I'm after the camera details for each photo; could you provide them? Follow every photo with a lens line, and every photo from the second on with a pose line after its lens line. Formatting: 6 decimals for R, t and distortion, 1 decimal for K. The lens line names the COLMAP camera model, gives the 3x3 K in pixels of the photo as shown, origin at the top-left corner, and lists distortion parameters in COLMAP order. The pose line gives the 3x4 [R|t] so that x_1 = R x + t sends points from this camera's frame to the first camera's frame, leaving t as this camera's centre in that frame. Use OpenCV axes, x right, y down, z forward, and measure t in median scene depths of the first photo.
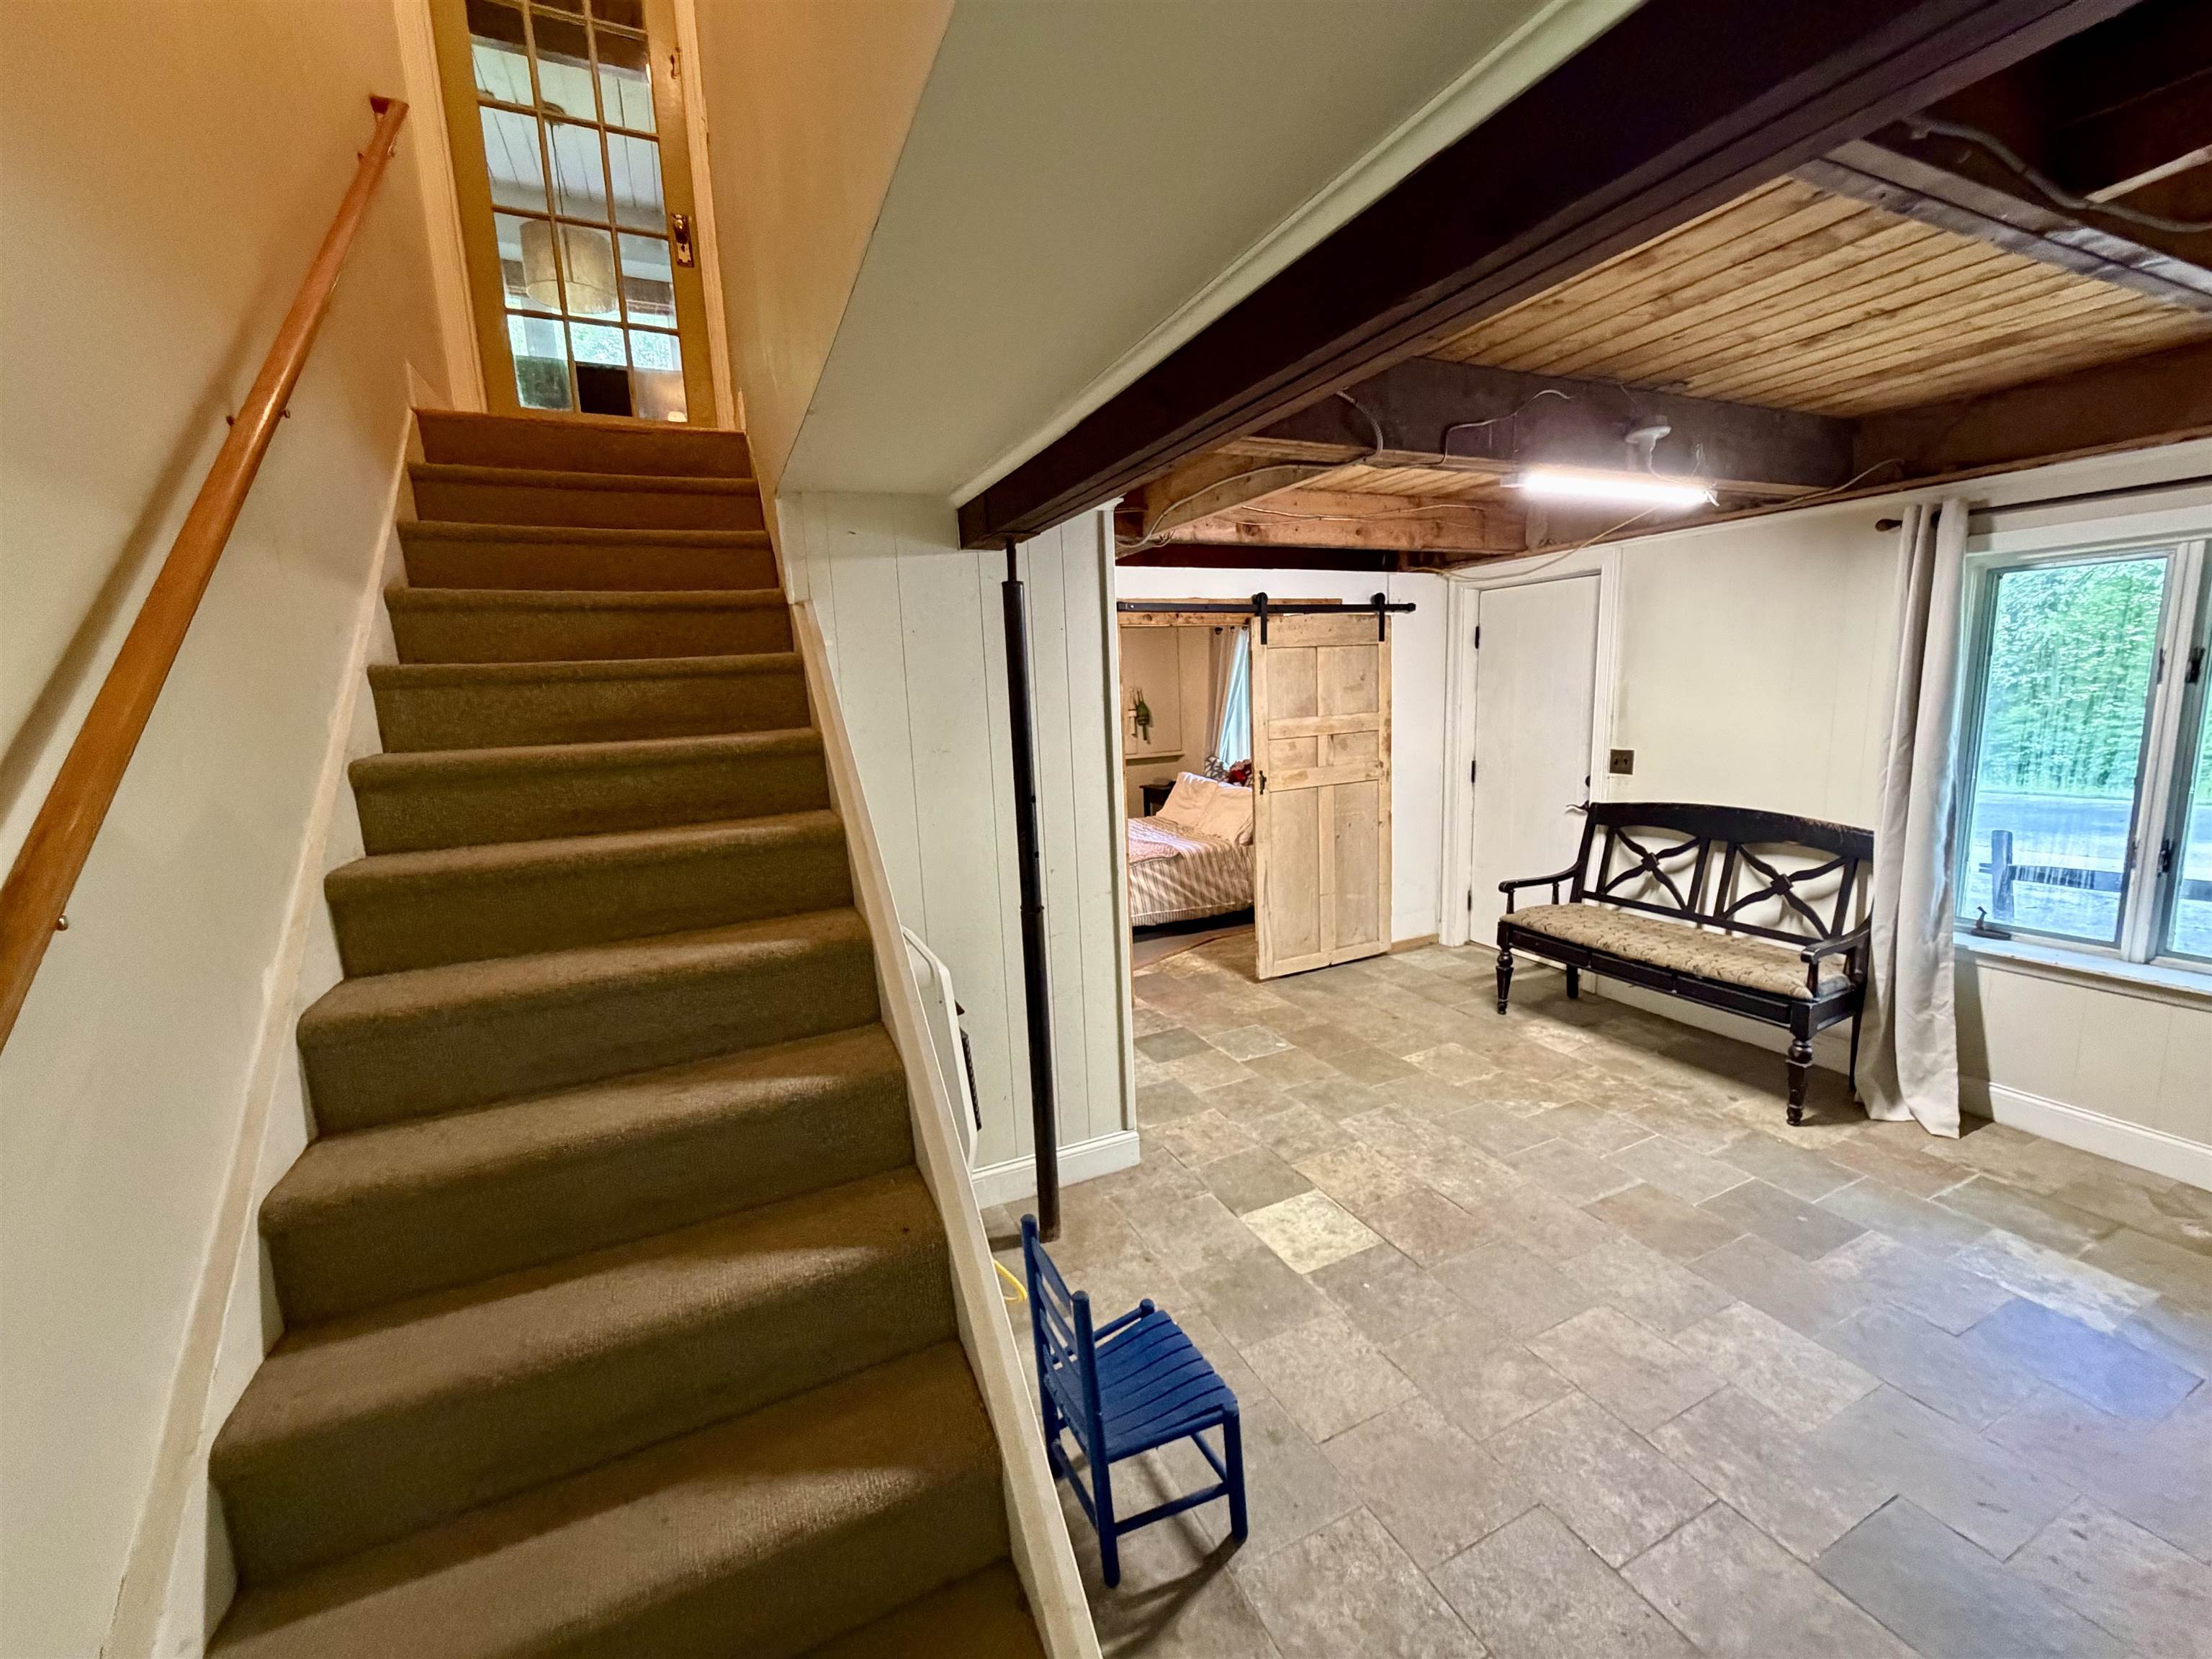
lens RADIAL K [[879.9, 0, 1105.0], [0, 879.9, 830.7], [0, 0, 1]] dist [0.000786, -0.000322]
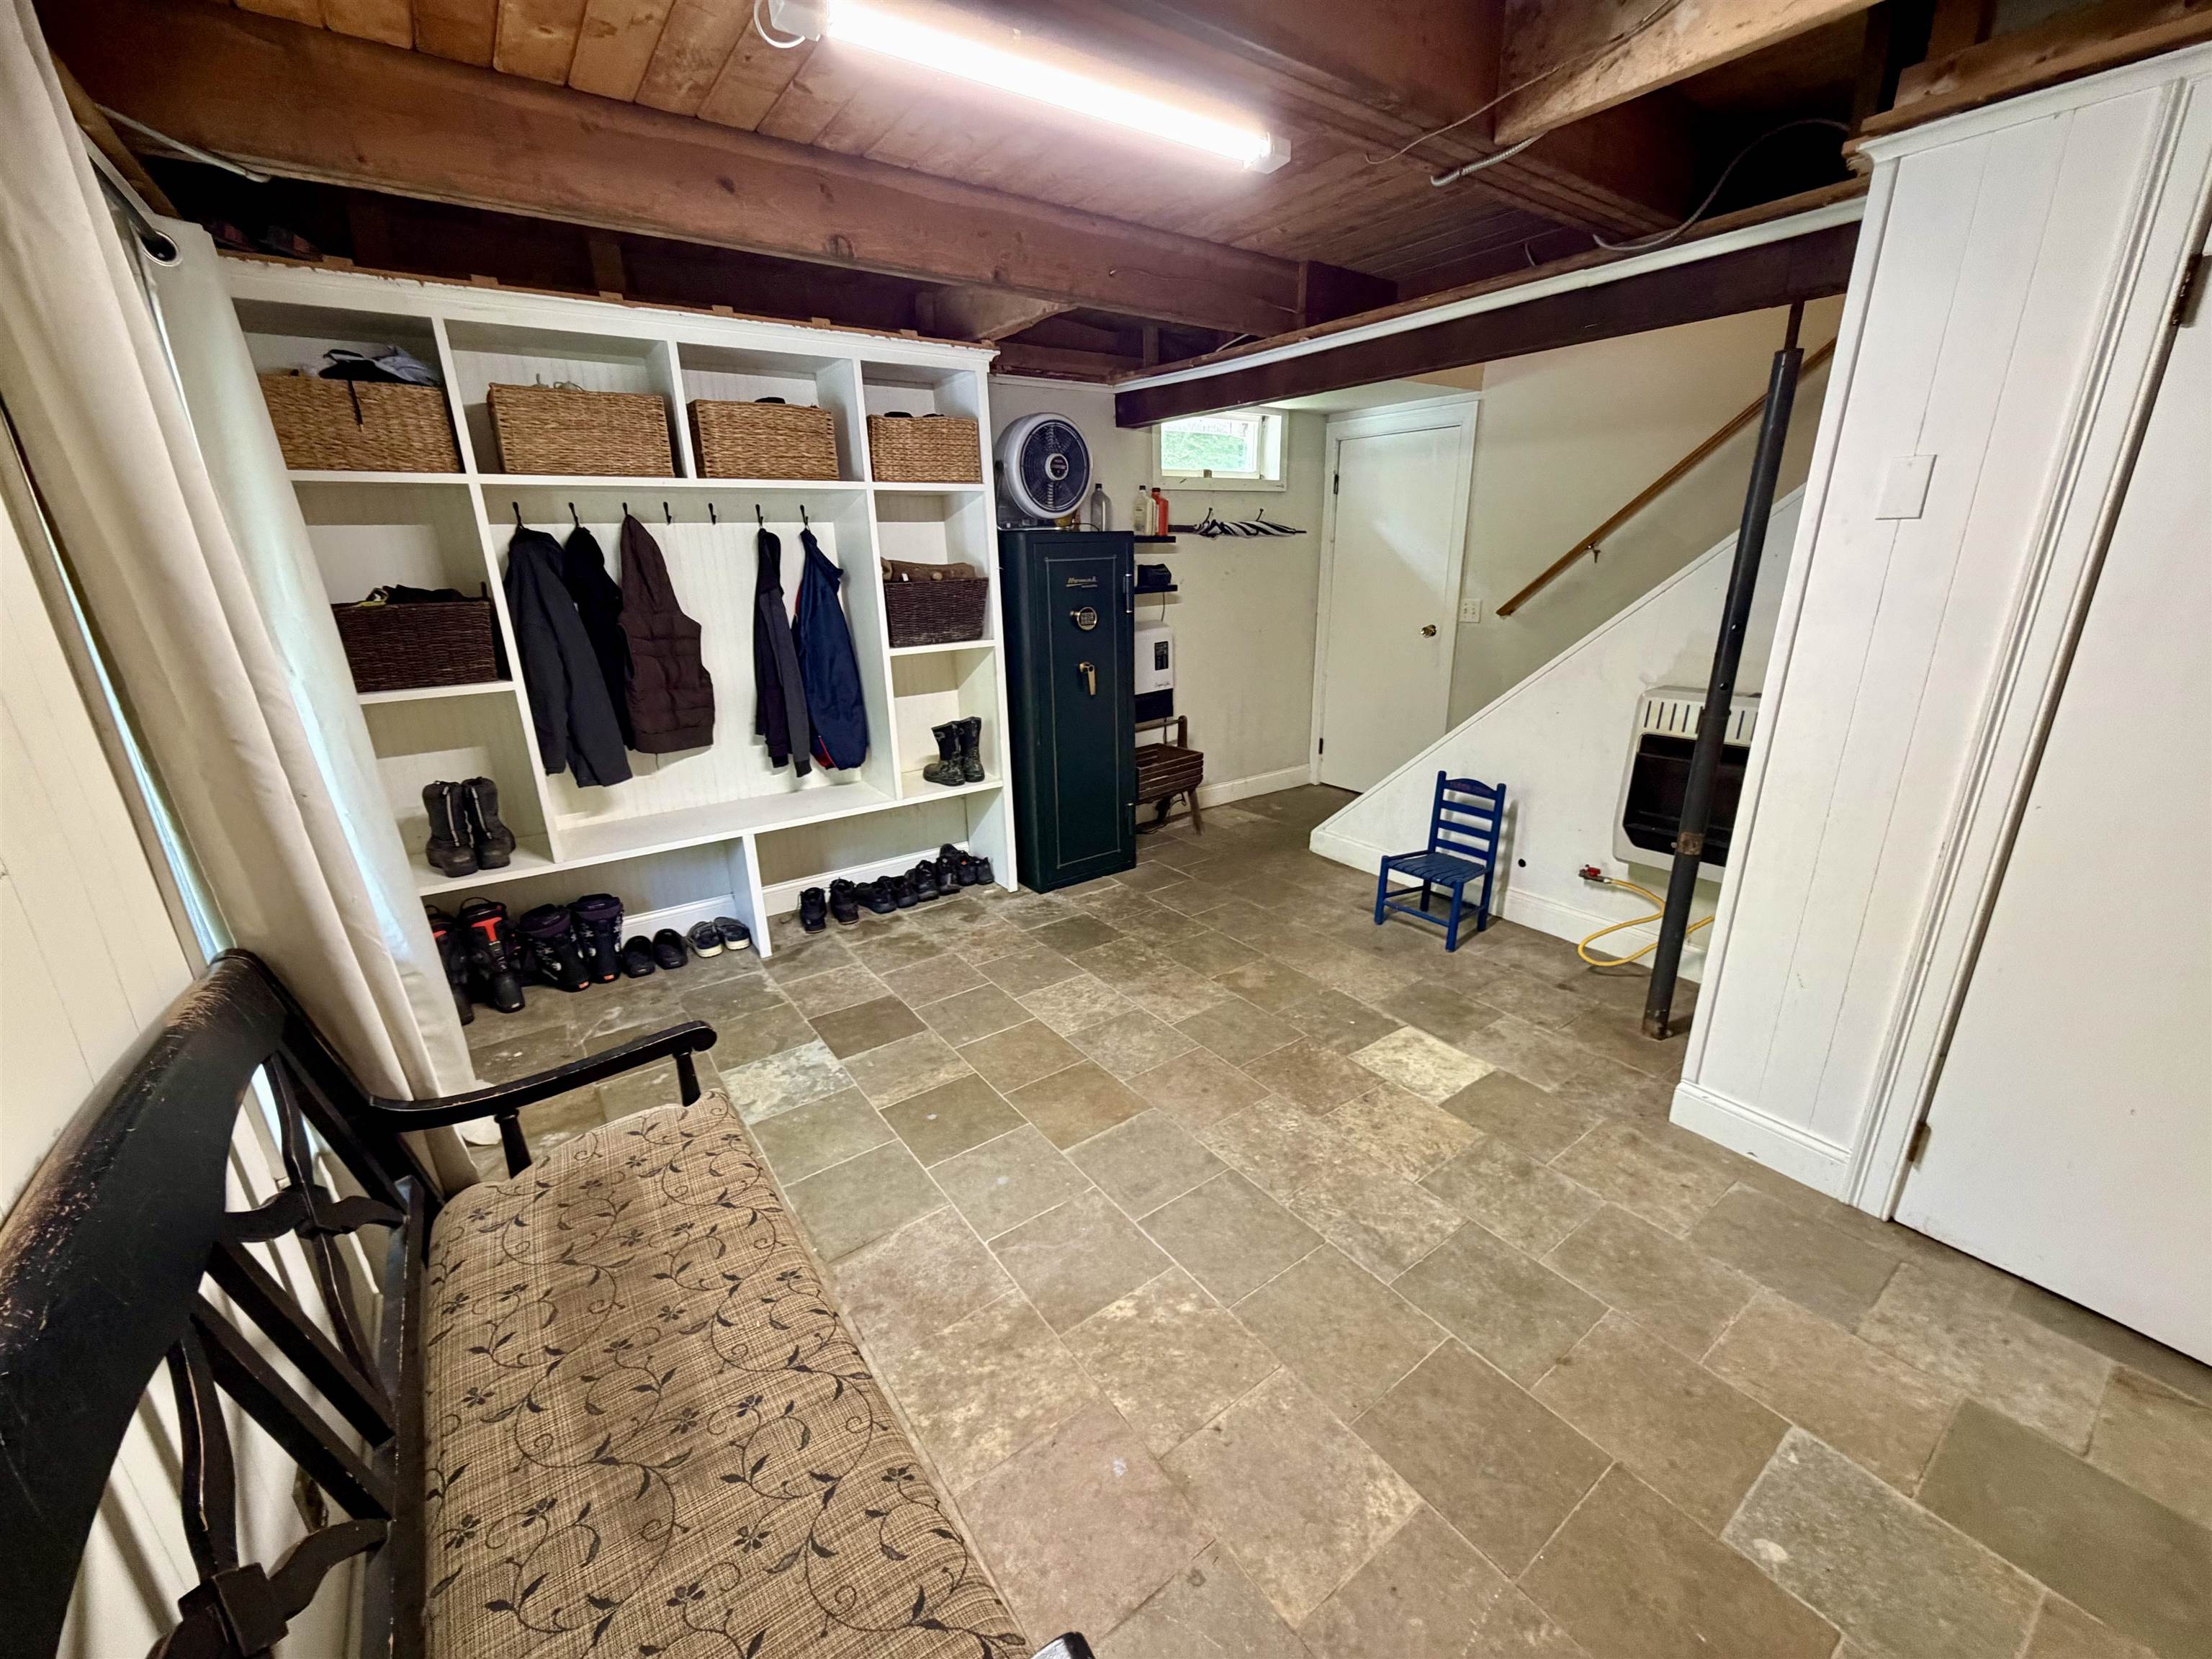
lens RADIAL K [[879.9, 0, 1109.5], [0, 879.9, 832.8], [0, 0, 1]] dist [0.000786, -0.000322]
pose [[-0.979619, 0.116292, -0.163776, 0.677088], [0.027118, 0.884463, 0.465822, -0.238861], [0.199025, 0.451887, -0.869590, 1.599866]]
